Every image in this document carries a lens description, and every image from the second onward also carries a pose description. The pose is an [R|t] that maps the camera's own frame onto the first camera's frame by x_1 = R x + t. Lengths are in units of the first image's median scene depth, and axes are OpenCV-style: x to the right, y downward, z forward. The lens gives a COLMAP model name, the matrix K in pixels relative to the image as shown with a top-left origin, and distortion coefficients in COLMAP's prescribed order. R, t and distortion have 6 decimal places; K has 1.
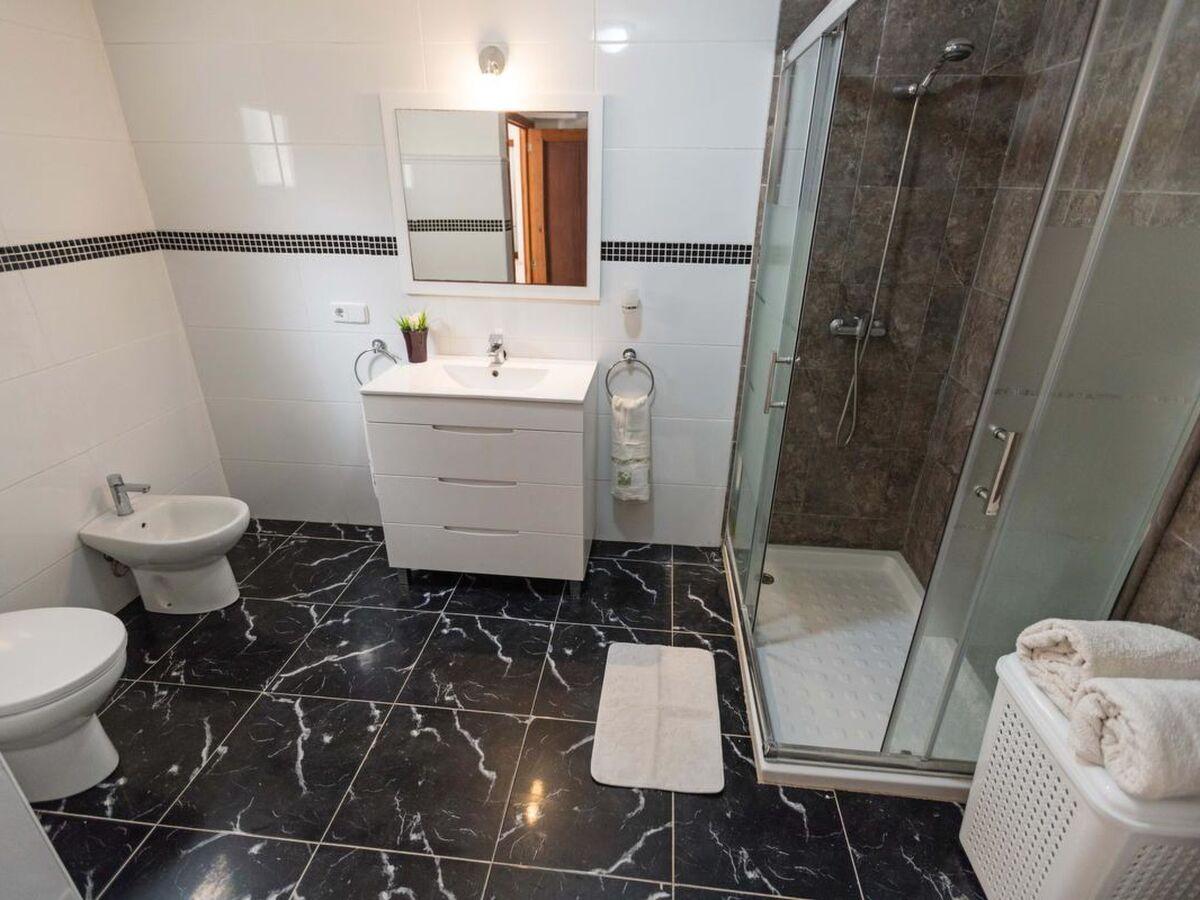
lens RADIAL K [[594.3, 0, 632.8], [0, 594.3, 452.2], [0, 0, 1]] dist [0.001070, 0.000184]
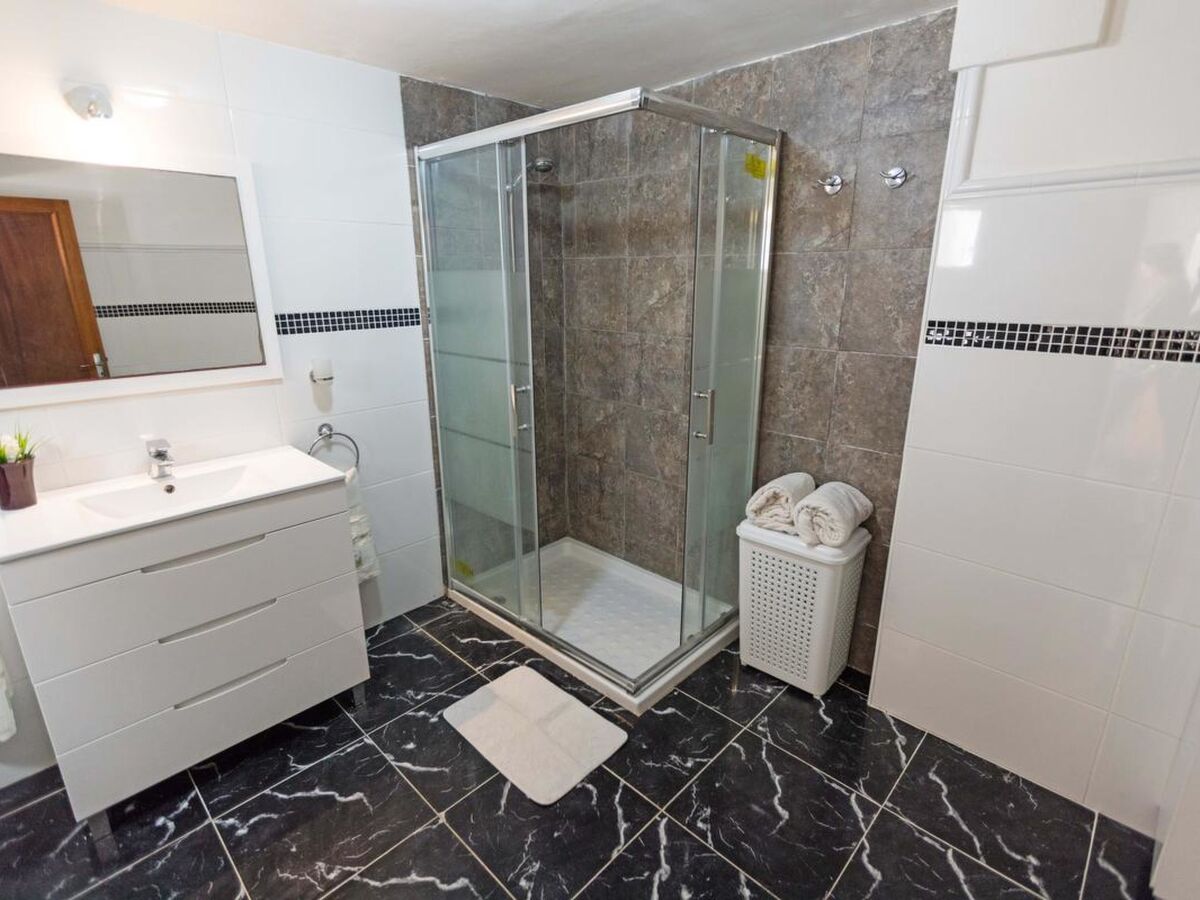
lens RADIAL K [[571.9, 0, 617.4], [0, 571.9, 447.0], [0, 0, 1]] dist [0.000432, 0.000515]
pose [[0.623999, -0.243505, 0.742516, -0.423828], [0.336340, 0.941380, 0.026066, -0.008080], [-0.705337, 0.233473, 0.669320, 0.086264]]
